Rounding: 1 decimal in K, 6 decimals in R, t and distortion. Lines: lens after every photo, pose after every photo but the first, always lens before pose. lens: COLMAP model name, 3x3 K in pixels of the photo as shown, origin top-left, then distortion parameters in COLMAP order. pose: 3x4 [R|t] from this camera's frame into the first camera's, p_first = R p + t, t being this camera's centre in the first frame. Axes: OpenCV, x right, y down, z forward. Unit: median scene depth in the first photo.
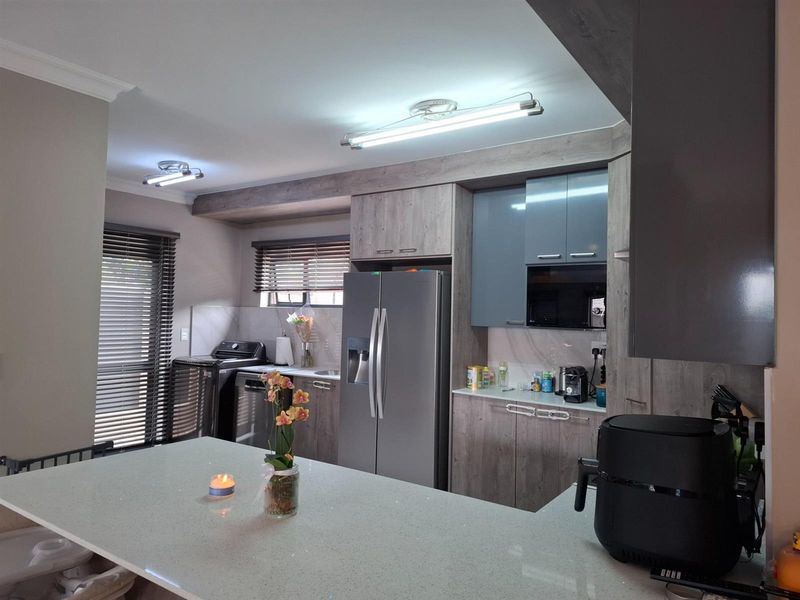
lens RADIAL K [[598.4, 0, 396.2], [0, 598.4, 308.1], [0, 0, 1]] dist [-0.010684, 0.011051]
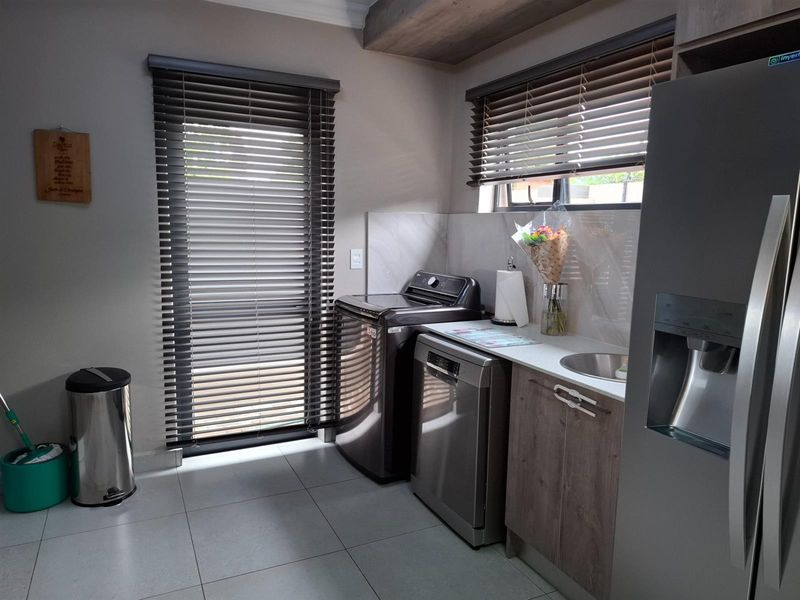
lens RADIAL K [[564.5, 0, 402.3], [0, 564.5, 301.8], [0, 0, 1]] dist [0.098528, 0.000900]
pose [[0.890219, 0.060840, -0.451452, -0.049011], [0.001705, 0.990589, 0.136859, 0.008567], [0.455530, -0.122604, 0.881737, 0.521454]]
